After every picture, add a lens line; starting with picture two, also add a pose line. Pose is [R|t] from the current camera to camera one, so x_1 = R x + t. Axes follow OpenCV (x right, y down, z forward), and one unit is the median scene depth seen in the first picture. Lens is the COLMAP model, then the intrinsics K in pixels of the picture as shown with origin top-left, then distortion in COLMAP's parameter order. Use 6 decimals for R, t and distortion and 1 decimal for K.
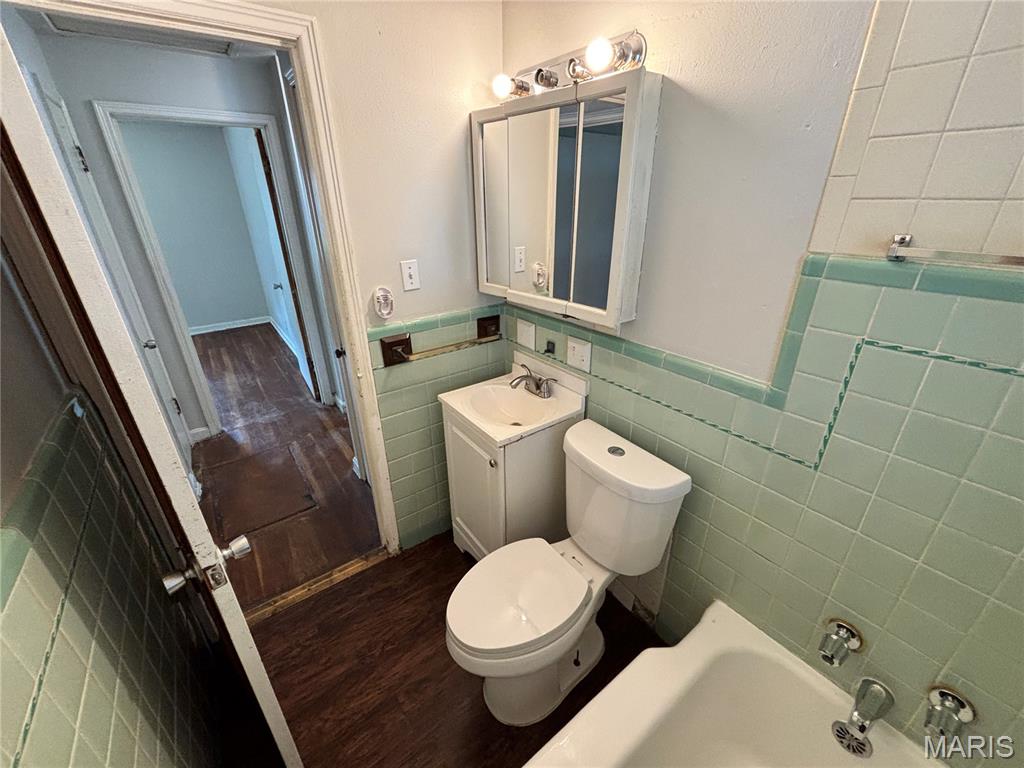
lens RADIAL K [[416.7, 0, 516.7], [0, 416.7, 383.8], [0, 0, 1]] dist [-0.000815, 0.001276]
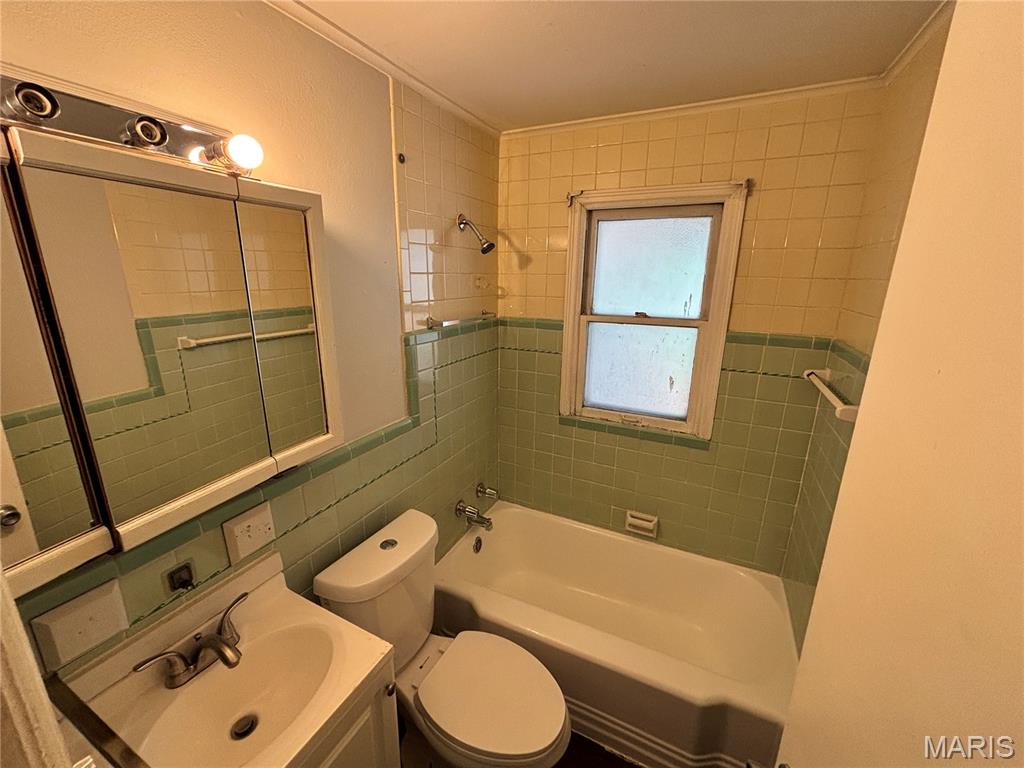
lens RADIAL K [[416.7, 0, 509.4], [0, 416.7, 381.7], [0, 0, 1]] dist [-0.000815, 0.001276]
pose [[-0.453372, -0.221572, 0.863342, -0.629480], [0.363885, 0.838202, 0.406209, -0.437383], [-0.813659, 0.498321, -0.299390, 0.808239]]
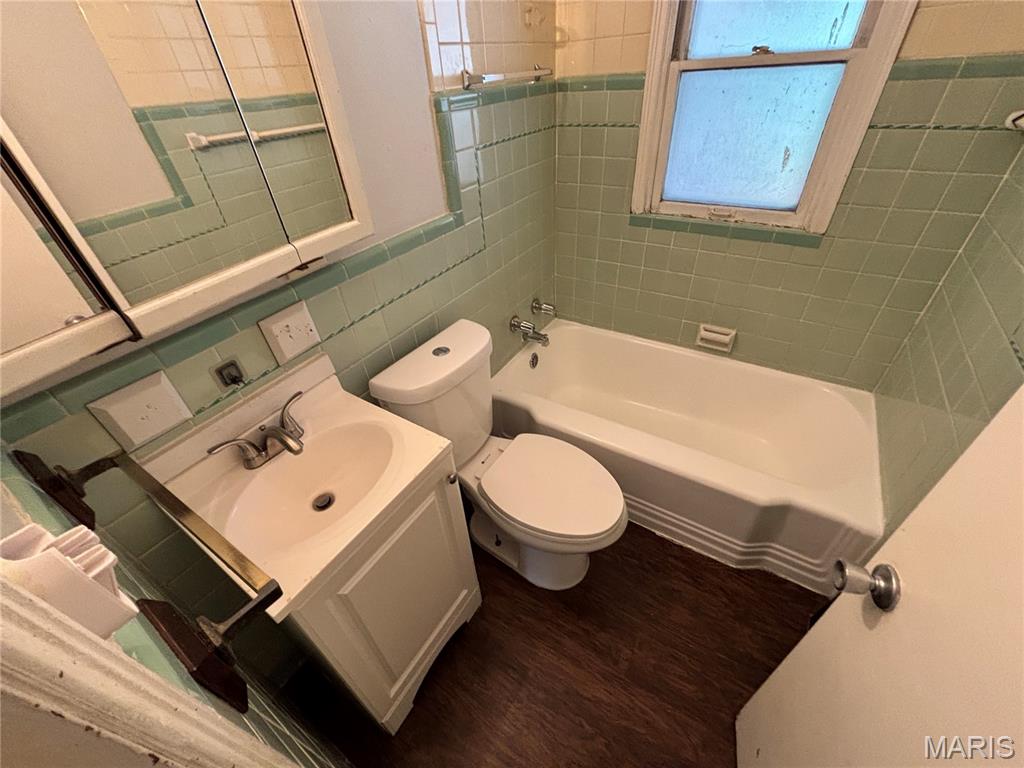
lens RADIAL K [[416.7, 0, 508.1], [0, 416.7, 381.7], [0, 0, 1]] dist [-0.000815, 0.001276]
pose [[-0.350296, -0.540552, 0.764916, -0.540437], [0.447971, 0.620510, 0.643653, -0.313746], [-0.822566, 0.568129, 0.024789, 0.827120]]
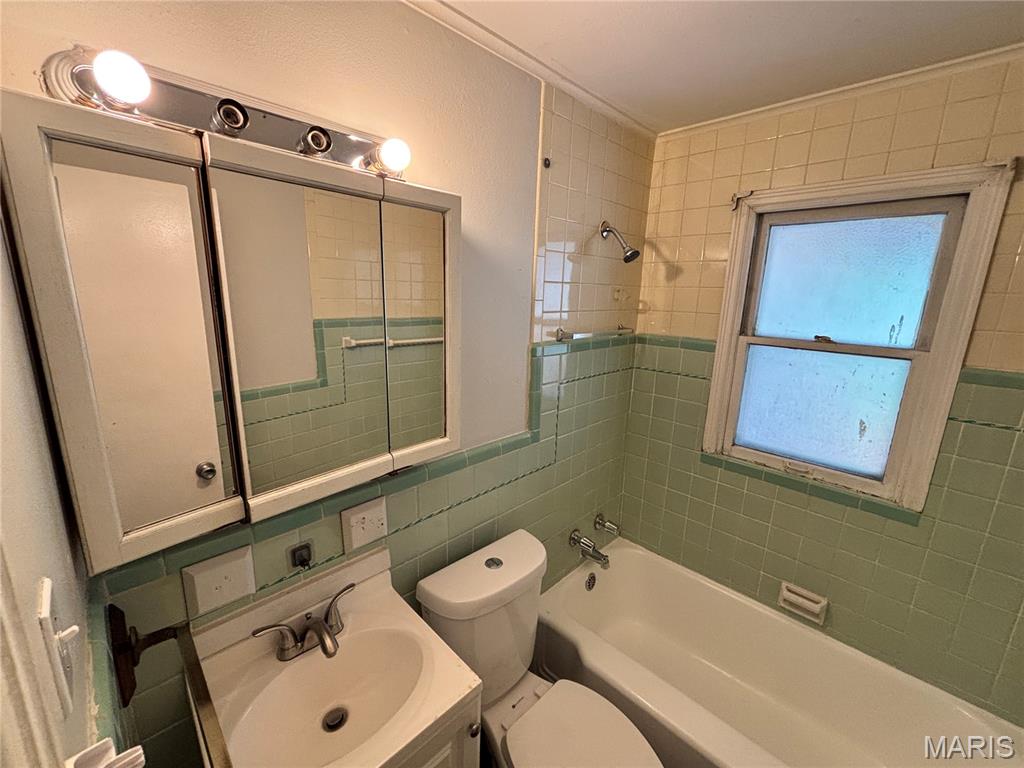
lens RADIAL K [[416.7, 0, 508.9], [0, 416.7, 381.3], [0, 0, 1]] dist [-0.000815, 0.001276]
pose [[-0.143174, -0.206233, 0.967972, -0.559015], [0.385465, 0.889197, 0.246465, -0.397103], [-0.911547, 0.408406, -0.047814, 0.785801]]
